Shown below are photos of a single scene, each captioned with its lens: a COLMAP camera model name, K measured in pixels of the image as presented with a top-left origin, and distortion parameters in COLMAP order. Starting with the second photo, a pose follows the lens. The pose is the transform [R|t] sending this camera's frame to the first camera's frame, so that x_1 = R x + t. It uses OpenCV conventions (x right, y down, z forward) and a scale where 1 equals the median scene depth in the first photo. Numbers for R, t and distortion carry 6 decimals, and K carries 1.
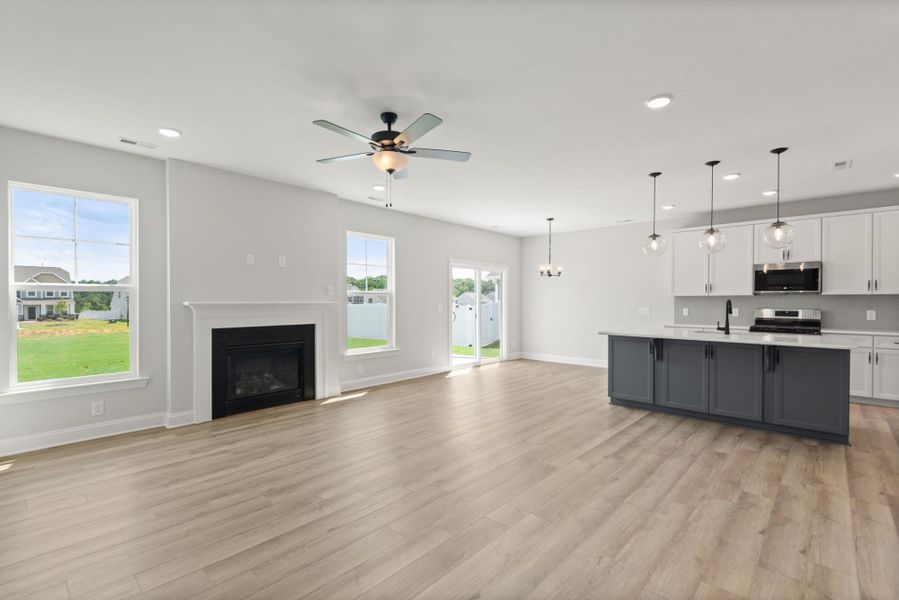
lens RADIAL K [[405.0, 0, 449.3], [0, 405.0, 301.2], [0, 0, 1]] dist [0.019182, -0.014205]
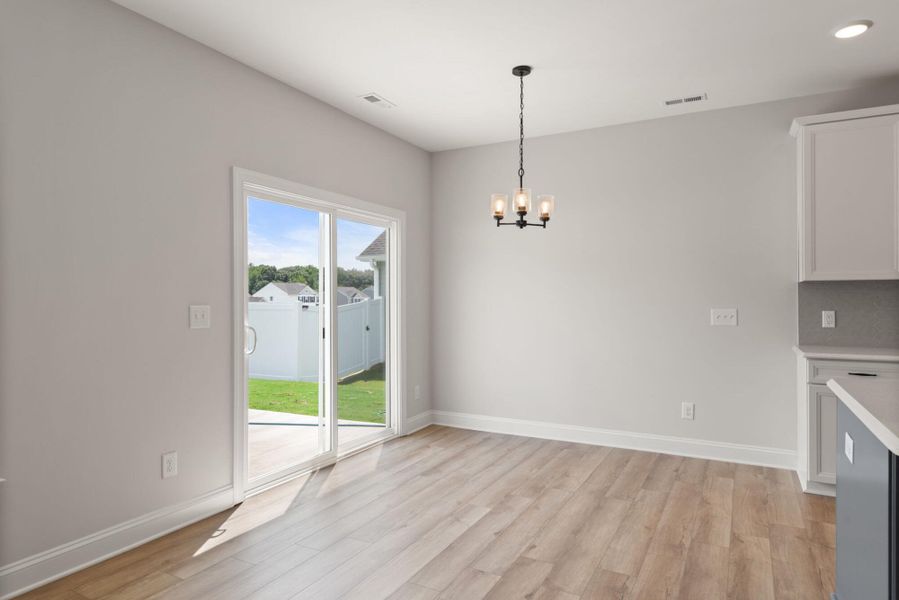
lens RADIAL K [[543.8, 0, 449.5], [0, 543.8, 300.0], [0, 0, 1]] dist [0.043713, -0.000444]
pose [[0.968802, -0.003690, 0.247809, 0.073199], [0.003094, 0.999991, 0.002794, 0.004572], [-0.247817, -0.001941, 0.968805, 0.637074]]
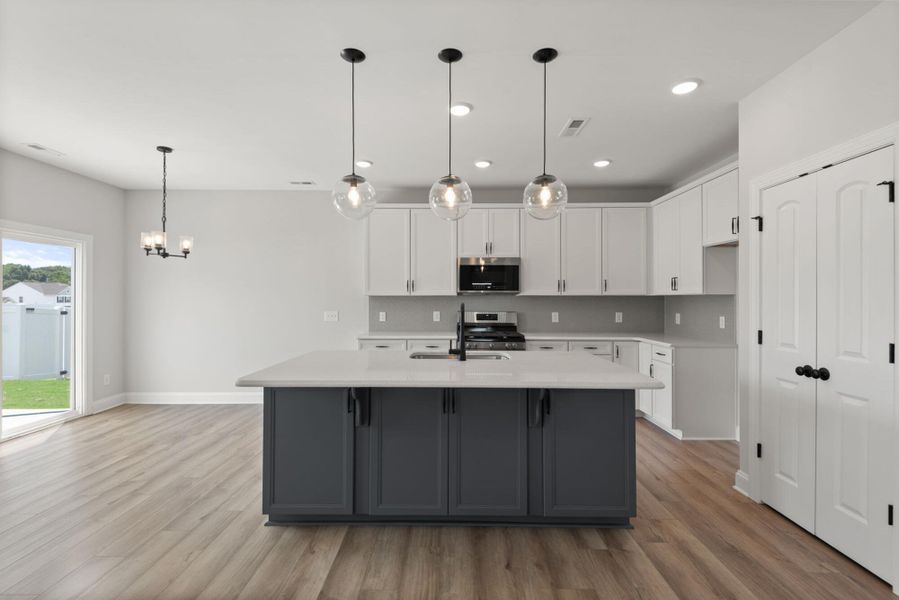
lens RADIAL K [[405.0, 0, 449.3], [0, 405.0, 301.2], [0, 0, 1]] dist [0.019182, -0.014205]
pose [[0.738068, -0.004426, 0.674712, 0.194074], [-0.000027, 0.999978, 0.006590, -0.008561], [-0.674727, -0.004882, 0.738052, 0.424673]]
